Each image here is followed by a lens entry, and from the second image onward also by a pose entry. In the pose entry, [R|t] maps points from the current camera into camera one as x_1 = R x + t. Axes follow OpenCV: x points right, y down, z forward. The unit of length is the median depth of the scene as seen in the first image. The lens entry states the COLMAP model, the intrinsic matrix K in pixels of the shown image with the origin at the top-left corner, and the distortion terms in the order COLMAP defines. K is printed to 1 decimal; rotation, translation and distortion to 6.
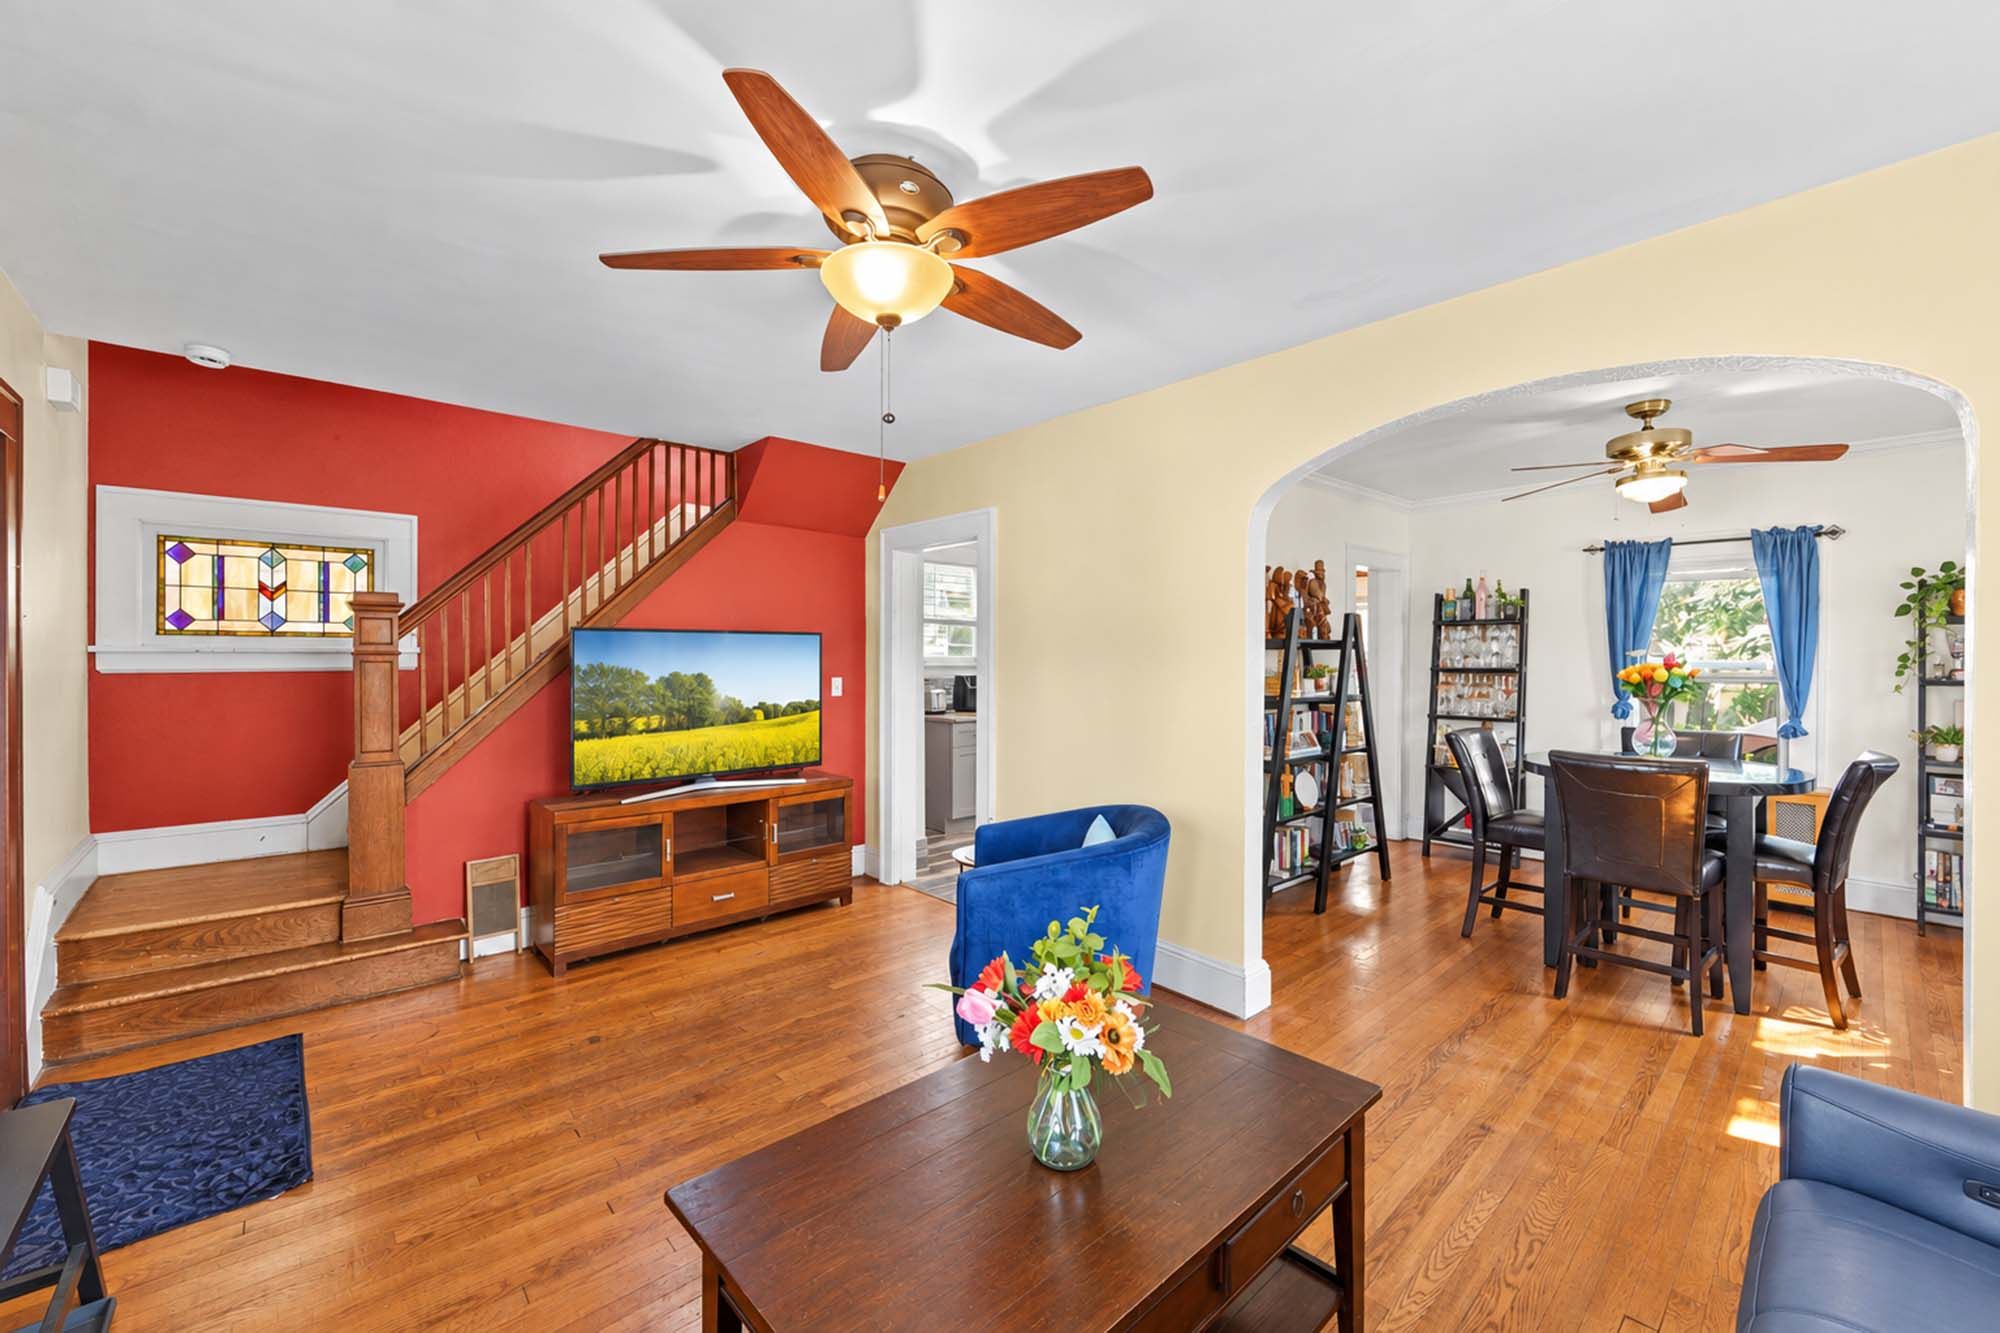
lens RADIAL K [[792.6, 0, 1001.4], [0, 792.6, 659.5], [0, 0, 1]] dist [-0.000844, 0.000466]
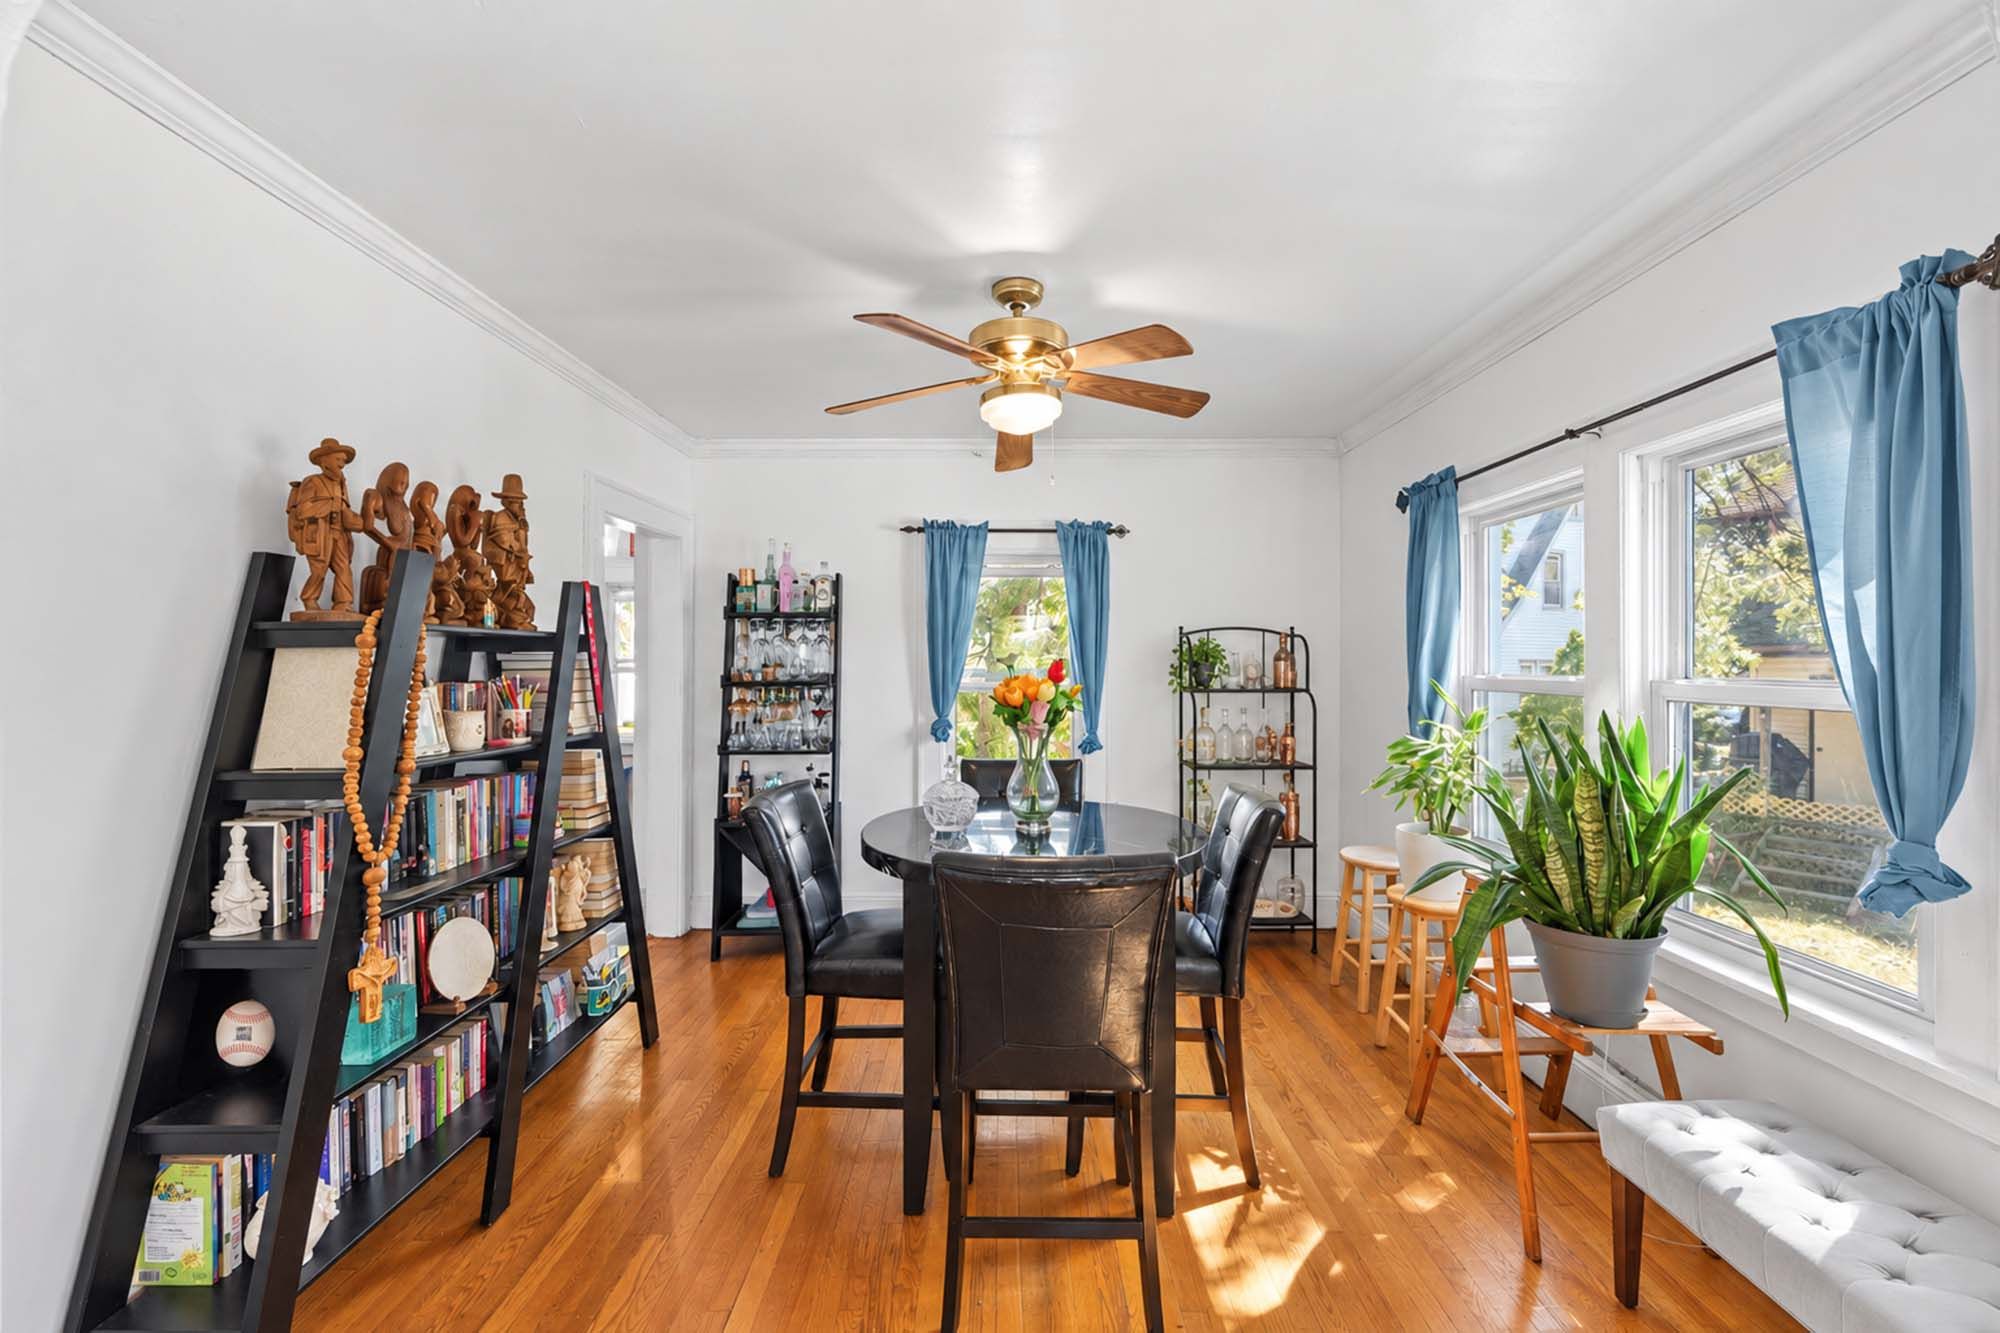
lens RADIAL K [[792.6, 0, 996.7], [0, 792.6, 662.7], [0, 0, 1]] dist [-0.000844, 0.000466]
pose [[0.681221, 0.000872, 0.732077, 0.218316], [0.004041, 0.999980, -0.004951, -0.000492], [-0.732067, 0.006331, 0.681203, 0.387374]]
